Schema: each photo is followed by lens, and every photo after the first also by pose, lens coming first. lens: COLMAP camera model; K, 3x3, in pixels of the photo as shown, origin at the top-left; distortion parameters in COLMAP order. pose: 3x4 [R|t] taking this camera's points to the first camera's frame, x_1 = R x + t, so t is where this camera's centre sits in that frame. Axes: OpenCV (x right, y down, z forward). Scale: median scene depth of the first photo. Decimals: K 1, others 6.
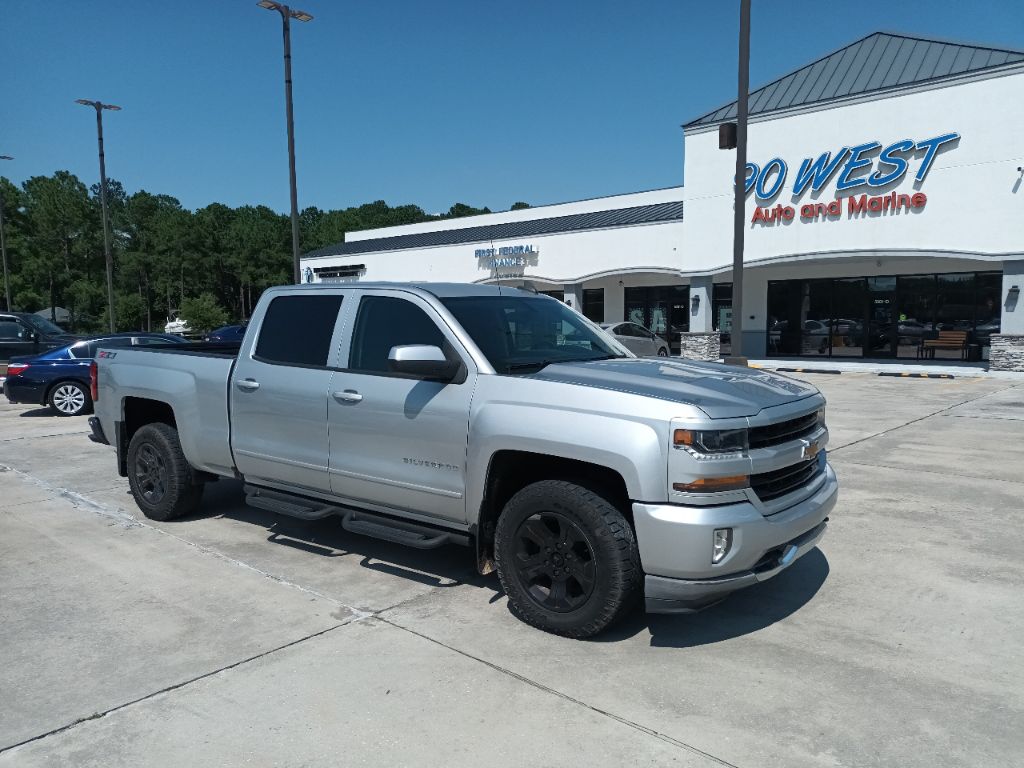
lens RADIAL K [[765.8, 0, 511.8], [0, 765.8, 381.8], [0, 0, 1]] dist [0.010651, -0.008652]
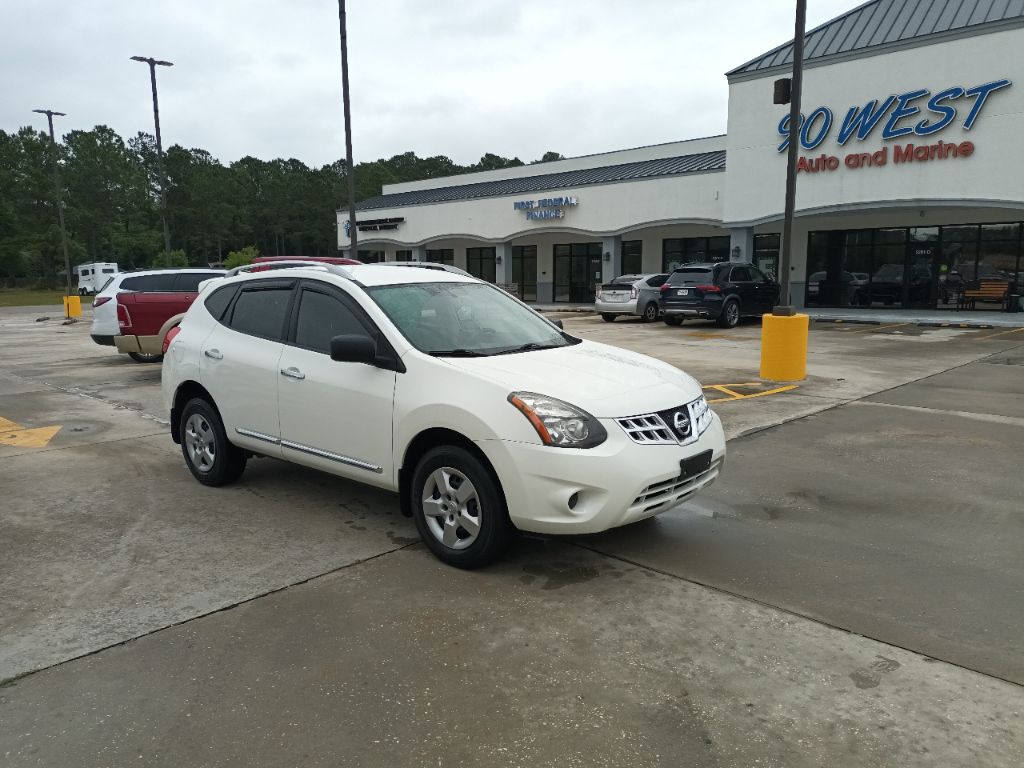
lens RADIAL K [[765.0, 0, 510.6], [0, 765.0, 386.3], [0, 0, 1]] dist [0.009460, -0.008895]
pose [[0.999283, 0.003273, -0.037708, -0.023349], [-0.000734, 0.997743, 0.067141, 0.003903], [0.037842, -0.067065, 0.997031, -0.038571]]
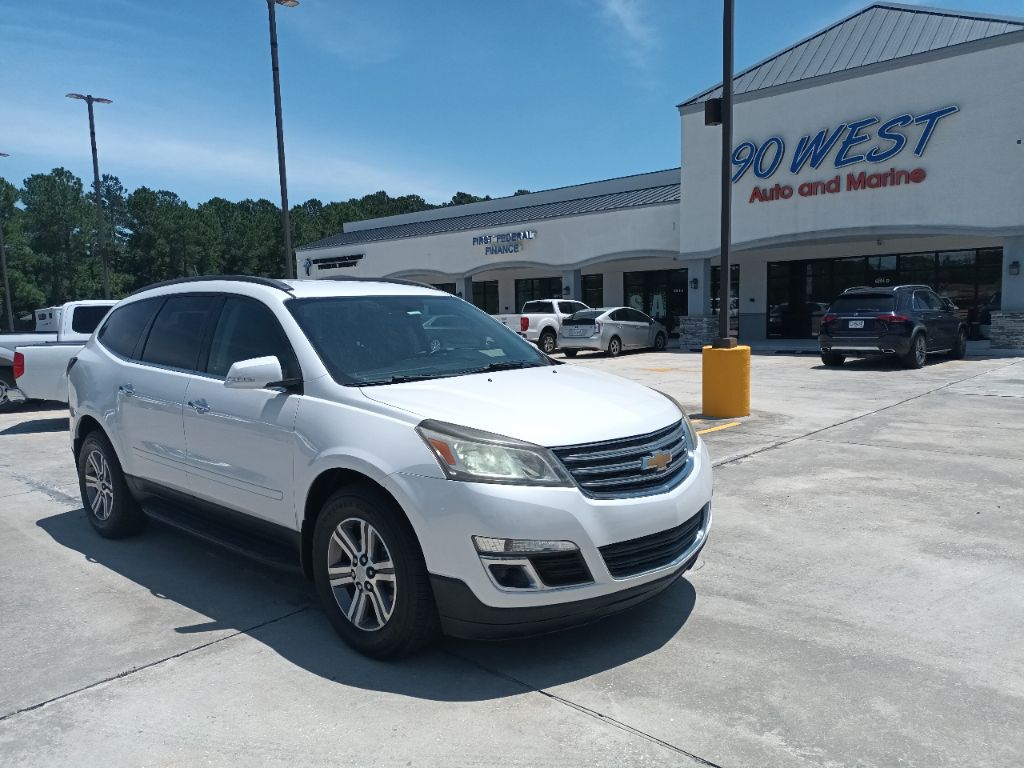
lens RADIAL K [[765.0, 0, 510.6], [0, 765.0, 386.3], [0, 0, 1]] dist [0.009460, -0.008895]
pose [[0.999765, -0.018924, -0.010535, 0.014469], [0.019138, 0.999605, 0.020597, 0.002574], [0.010141, -0.020794, 0.999732, 0.005208]]
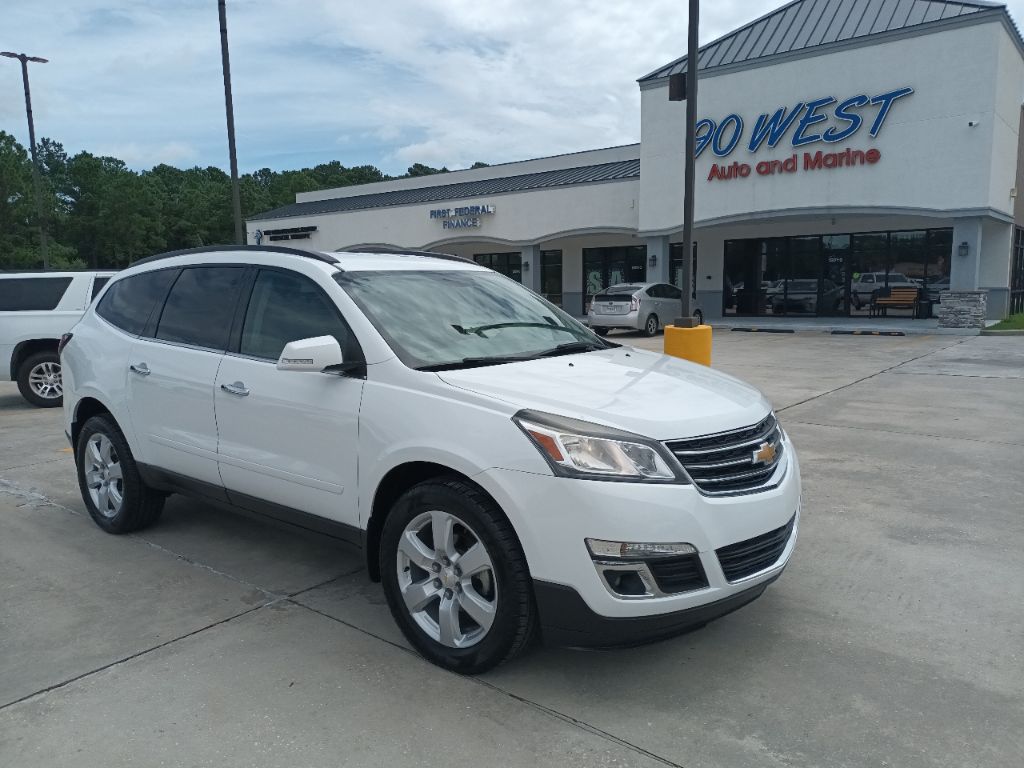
lens RADIAL K [[765.8, 0, 511.8], [0, 765.8, 381.8], [0, 0, 1]] dist [0.010651, -0.008652]
pose [[0.998752, -0.016887, 0.047009, 0.011624], [0.014594, 0.998707, 0.048701, -0.000165], [-0.047770, -0.047954, 0.997707, 0.014304]]
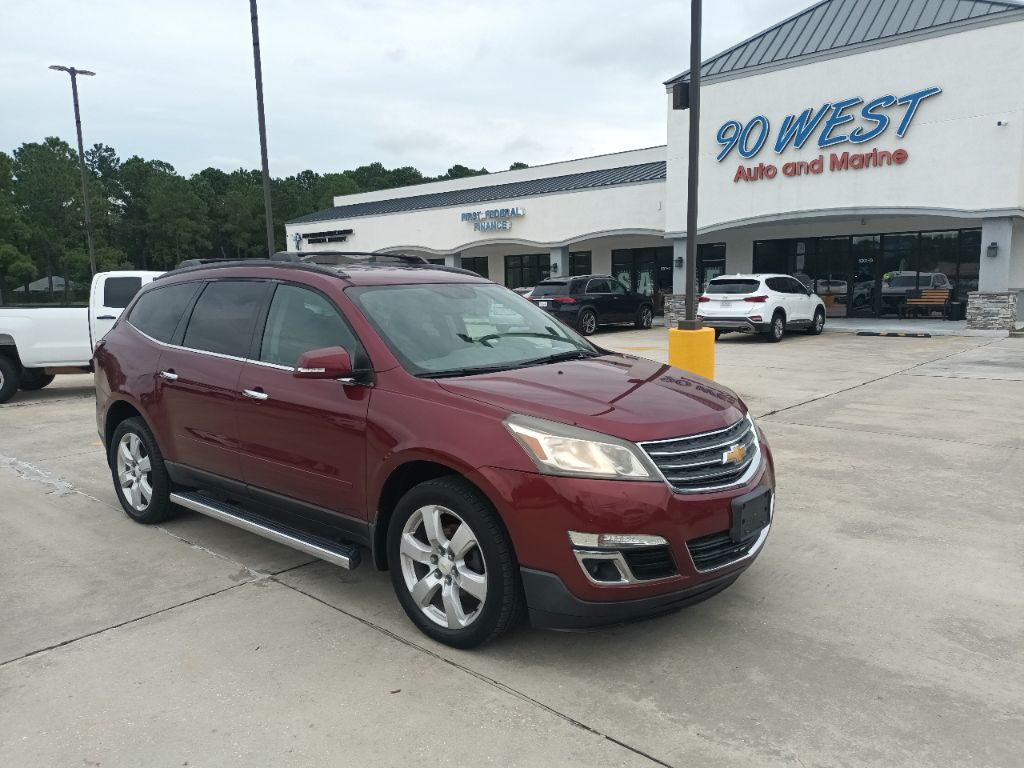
lens RADIAL K [[764.0, 0, 512.0], [0, 764.0, 384.0], [0, 0, 1]] dist [0.009029, -0.004644]
pose [[0.999914, -0.012153, -0.004931, 0.034296], [0.012389, 0.998612, 0.051189, -0.001279], [0.004302, -0.051246, 0.998677, -0.005096]]
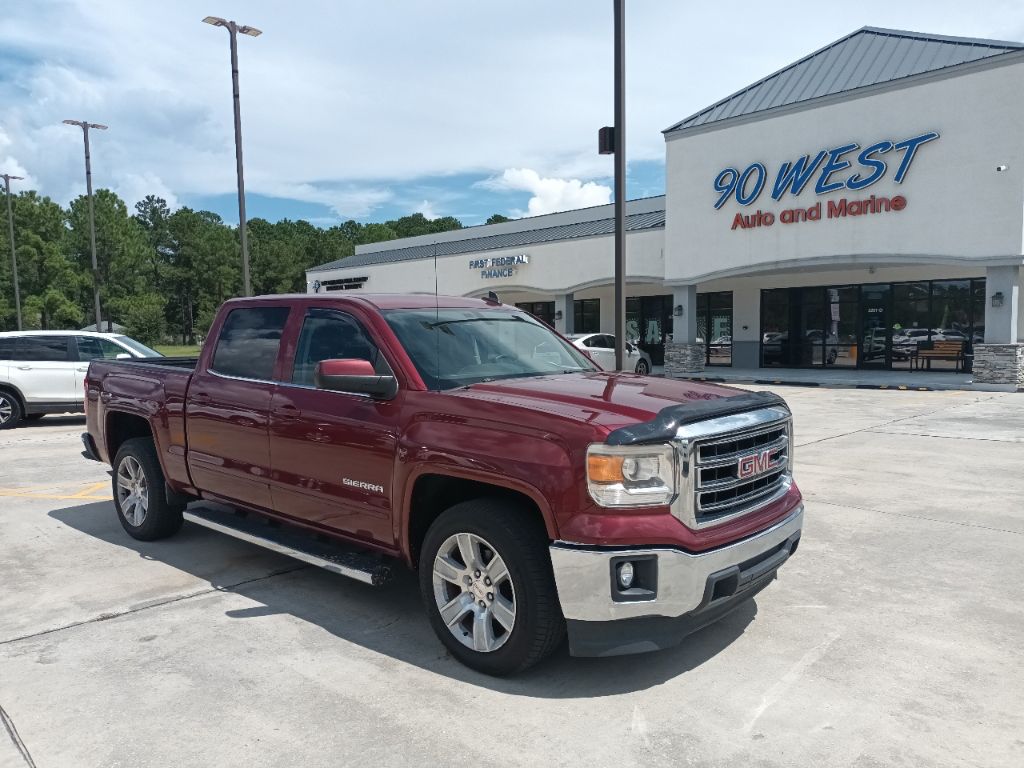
lens RADIAL K [[764.0, 0, 512.0], [0, 764.0, 384.0], [0, 0, 1]] dist [0.009029, -0.004644]
pose [[0.997964, -0.001677, -0.063752, 0.120476], [0.001019, 0.999946, -0.010352, -0.003359], [0.063766, 0.010266, 0.997912, 0.020633]]
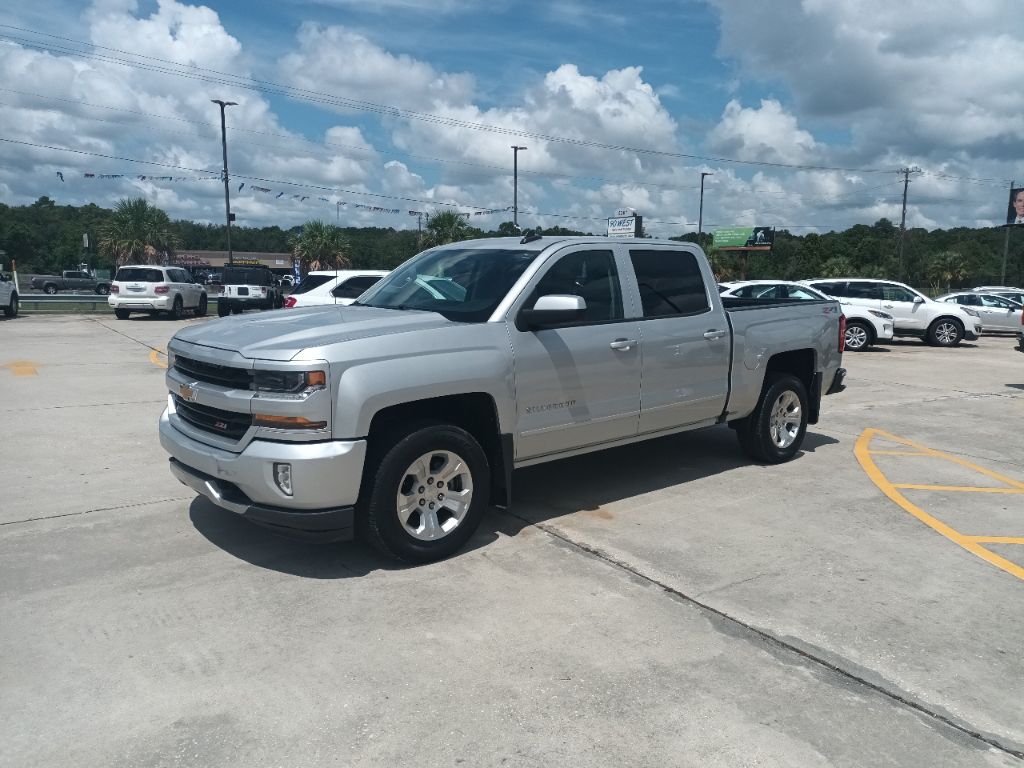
lens RADIAL K [[749.9, 0, 512.8], [0, 749.9, 400.1], [0, 0, 1]] dist [0.016893, -0.009759]
pose [[-0.227709, 0.158671, -0.960714, 0.259251], [-0.094676, 0.978351, 0.184024, -0.027285], [0.969116, 0.132861, -0.207757, 0.327040]]
